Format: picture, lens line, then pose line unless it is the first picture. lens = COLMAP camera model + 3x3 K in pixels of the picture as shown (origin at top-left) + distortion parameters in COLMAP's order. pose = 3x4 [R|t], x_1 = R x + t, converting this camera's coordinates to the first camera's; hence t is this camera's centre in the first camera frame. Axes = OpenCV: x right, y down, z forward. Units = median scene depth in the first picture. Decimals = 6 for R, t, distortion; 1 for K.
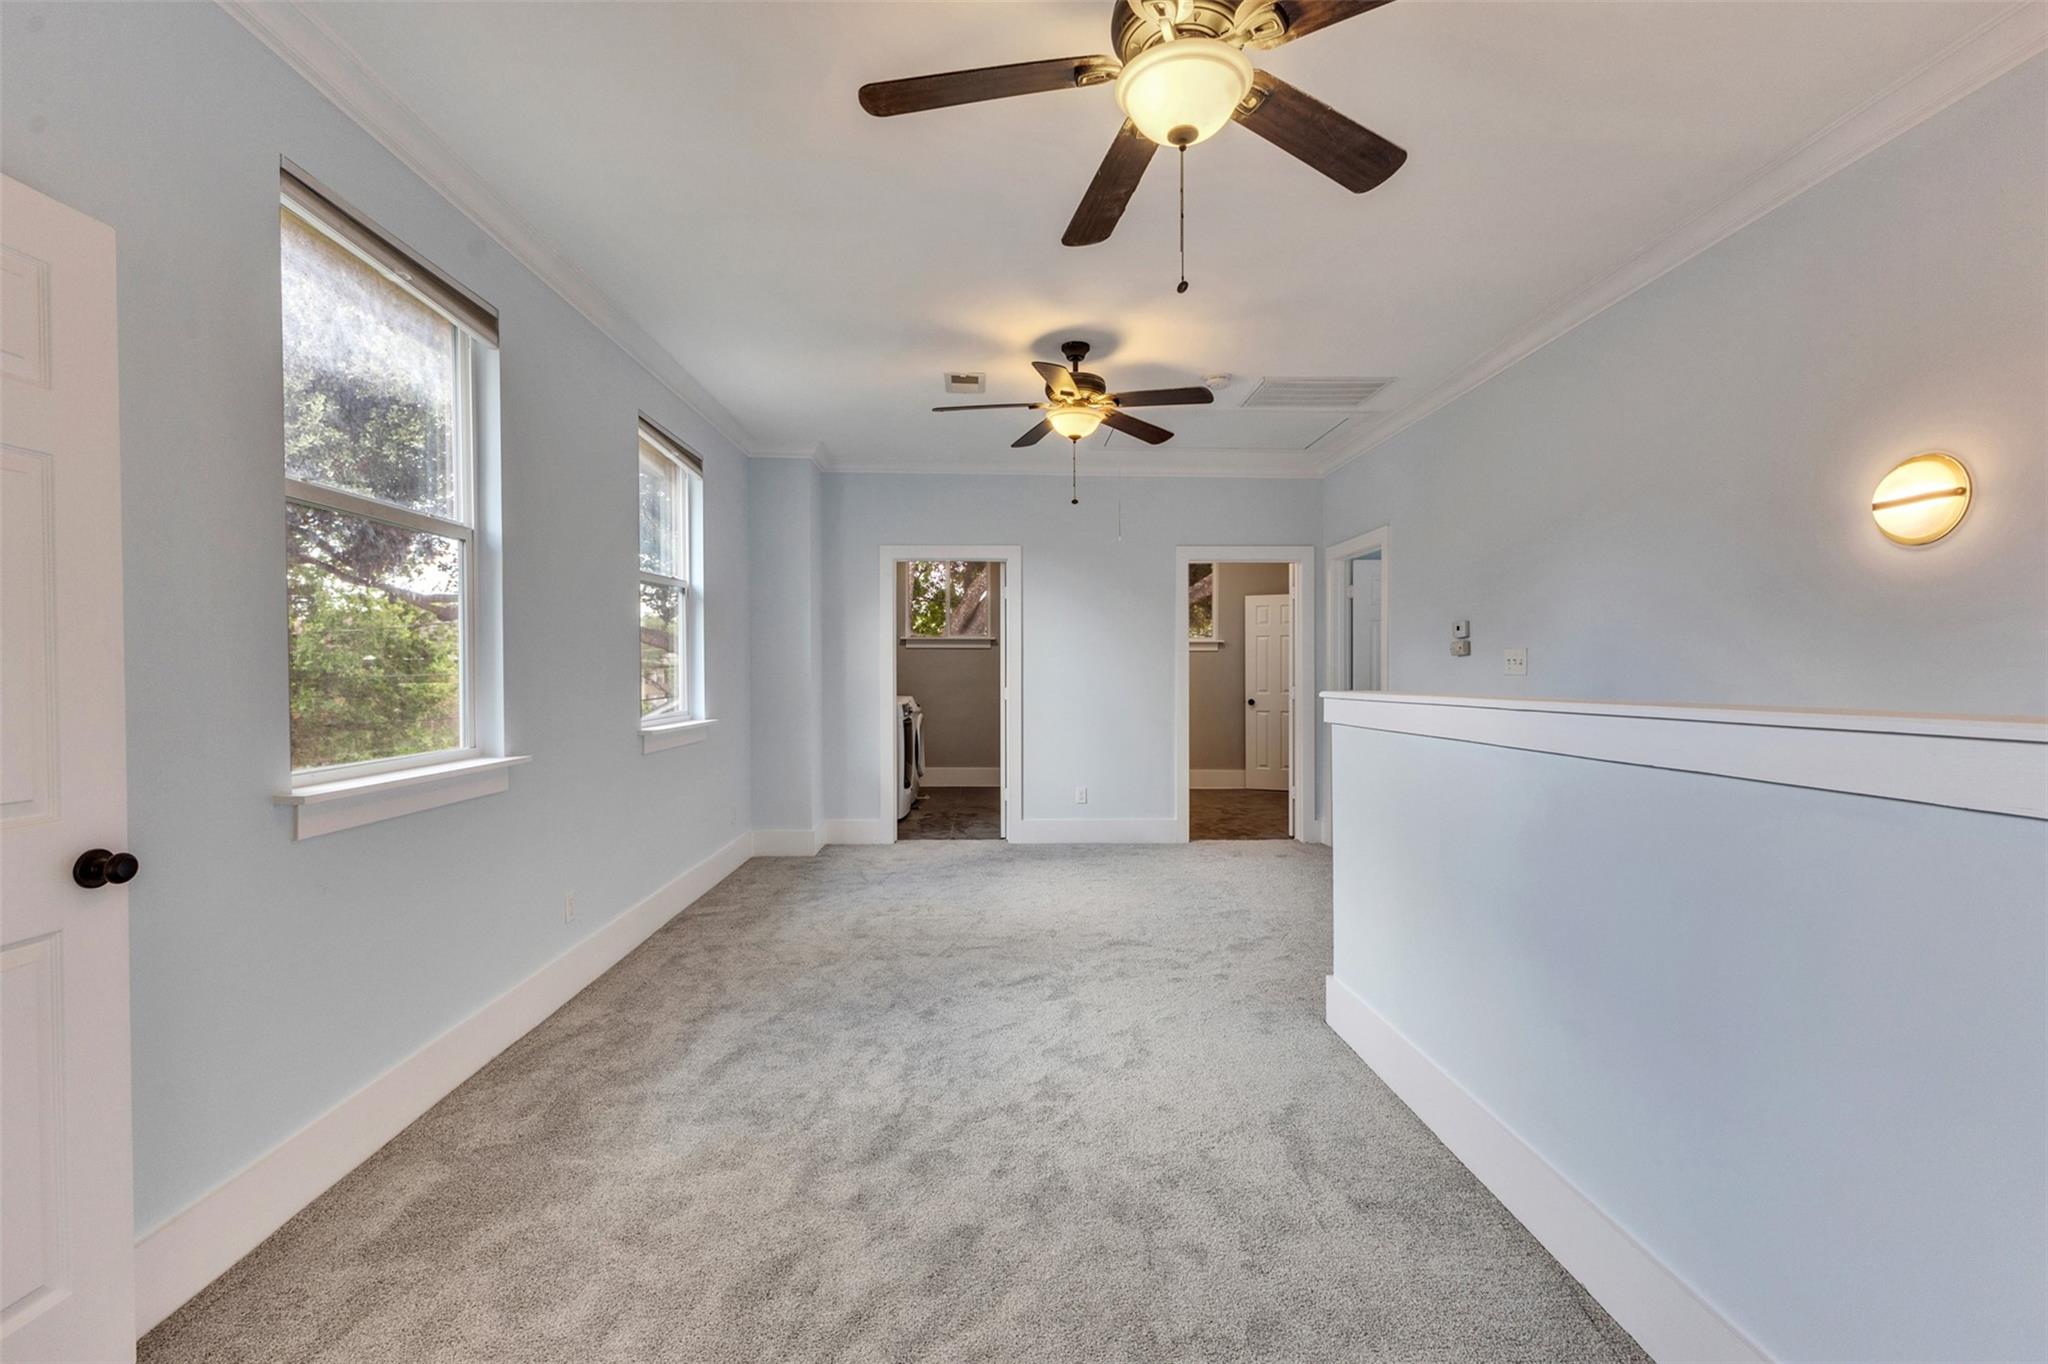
lens RADIAL K [[884.6, 0, 1024.5], [0, 884.6, 677.6], [0, 0, 1]] dist [0.012937, -0.001631]
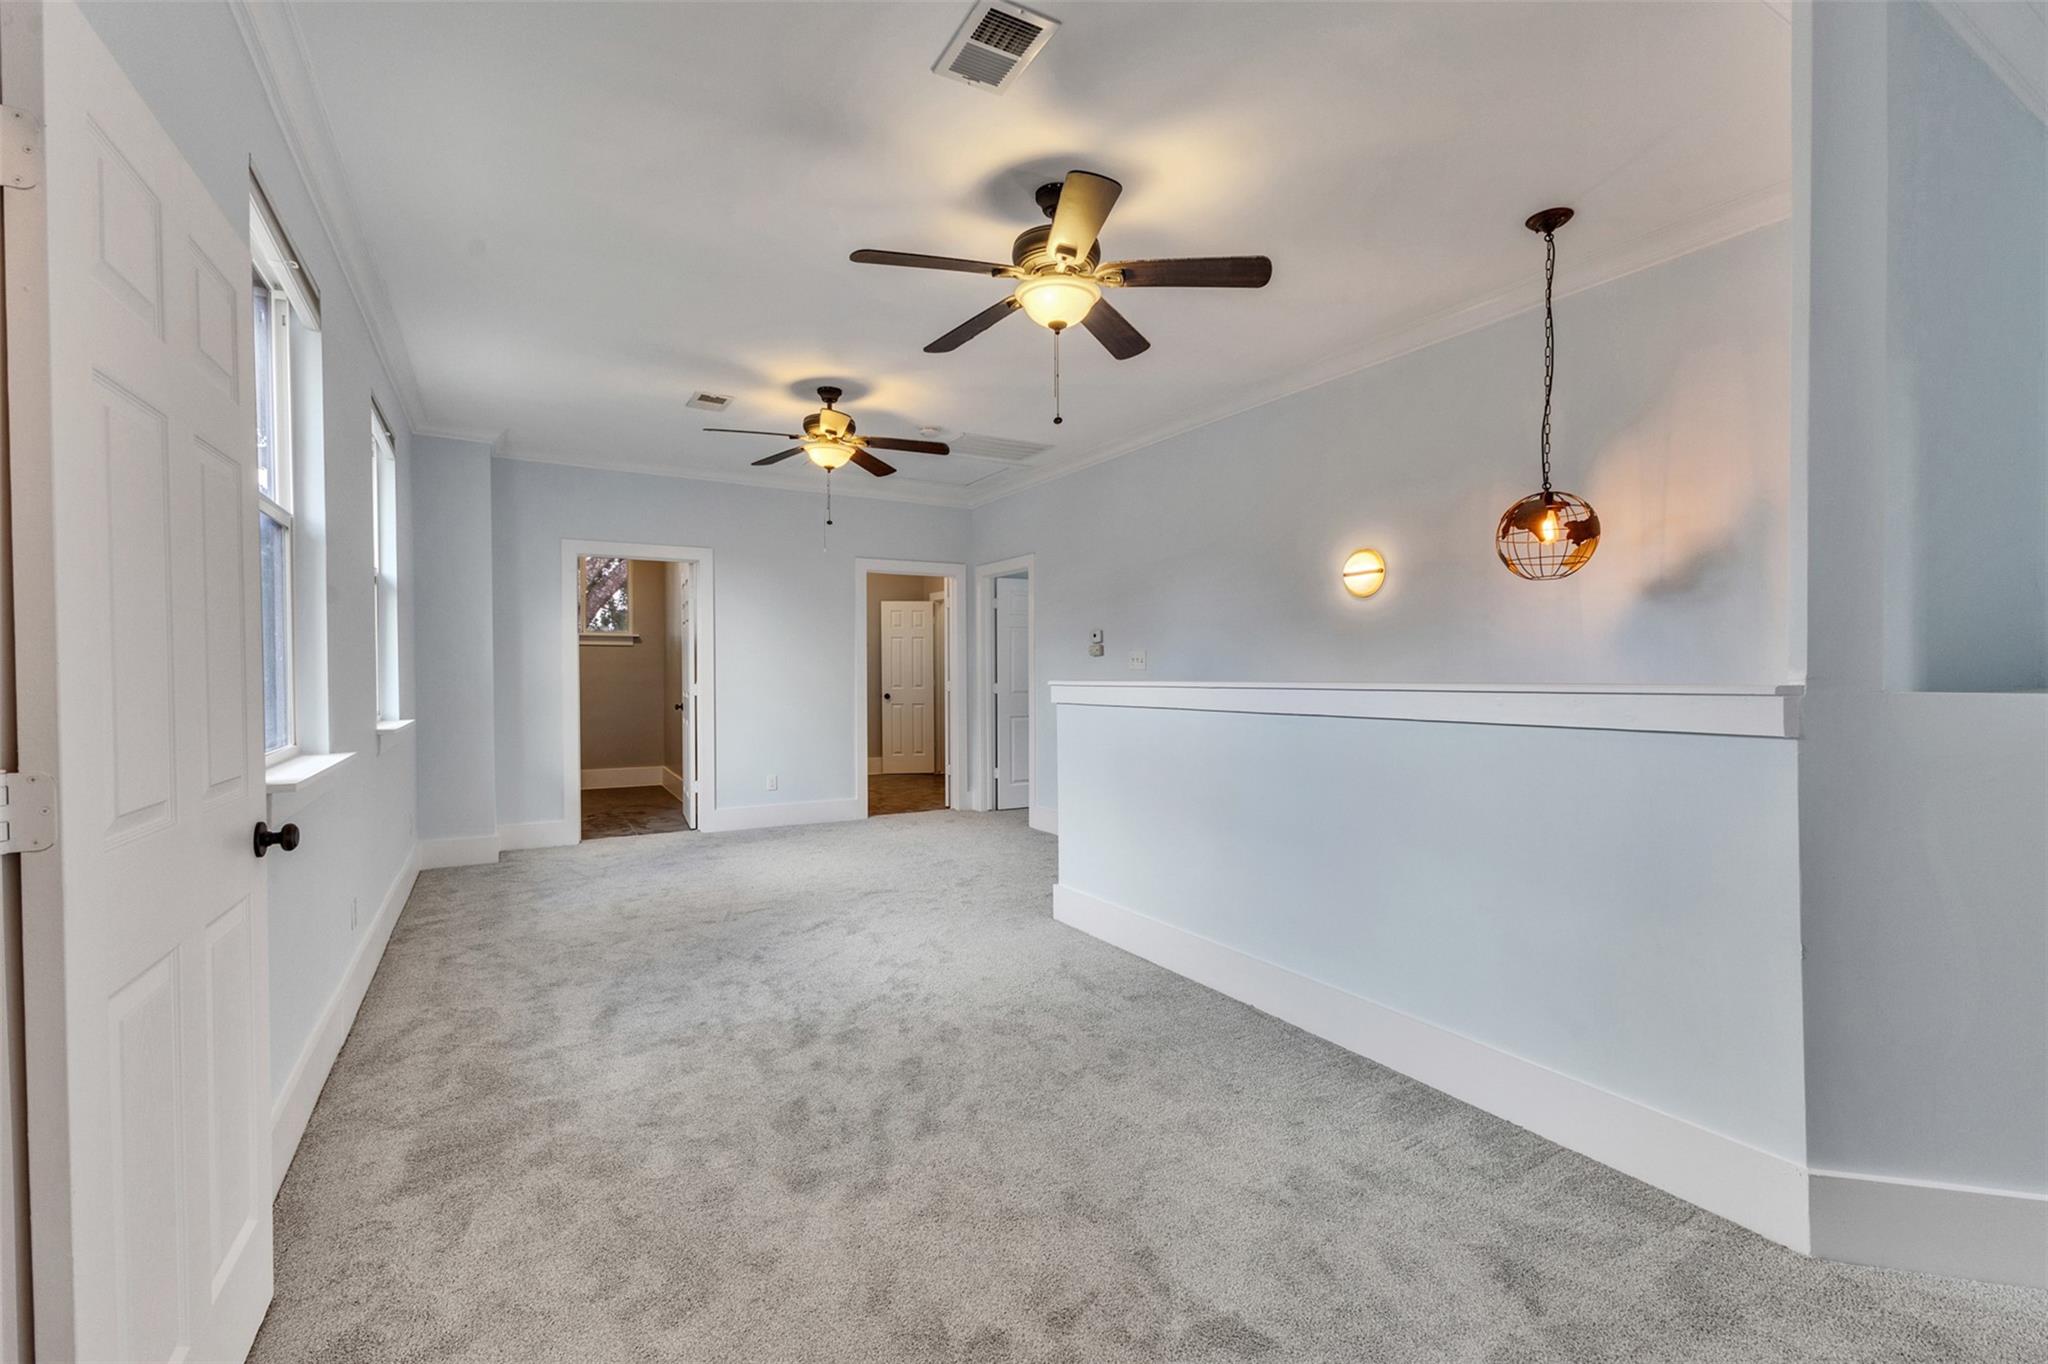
lens RADIAL K [[884.6, 0, 1028.8], [0, 884.6, 673.9], [0, 0, 1]] dist [0.012937, -0.001631]
pose [[0.879313, -0.003444, 0.476231, -0.342425], [0.005010, 0.999985, -0.002019, 0.007184], [-0.476217, 0.004161, 0.879318, -0.199335]]
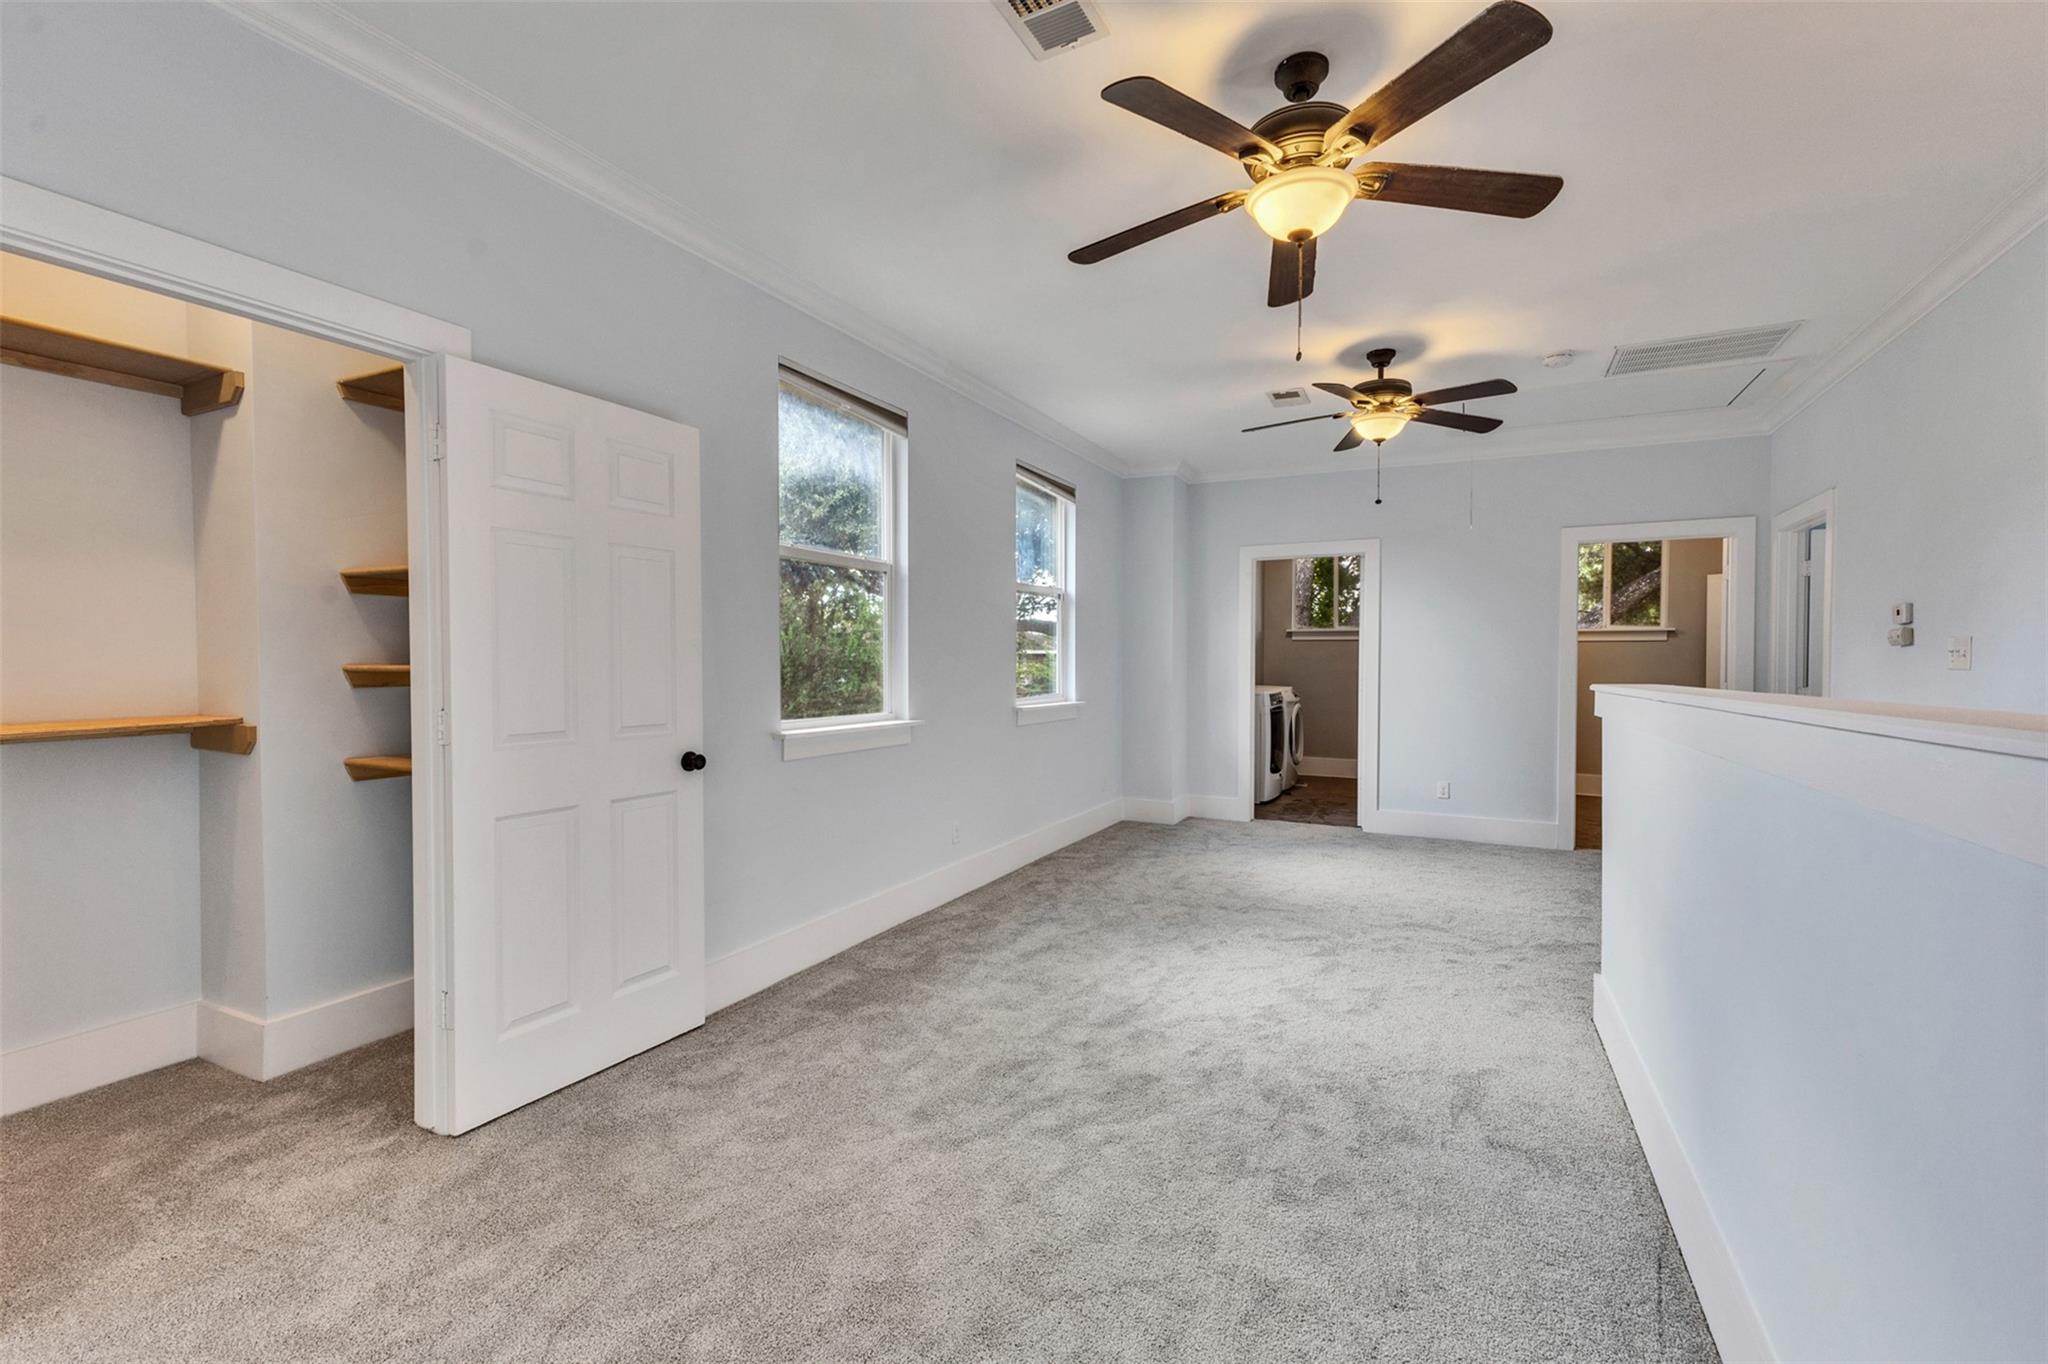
lens RADIAL K [[884.6, 0, 1021.8], [0, 884.6, 675.3], [0, 0, 1]] dist [0.012937, -0.001631]
pose [[0.876946, 0.010673, -0.480470, 0.245104], [-0.007251, 0.999933, 0.008978, 0.001382], [0.480533, -0.004389, 0.876965, -0.162021]]
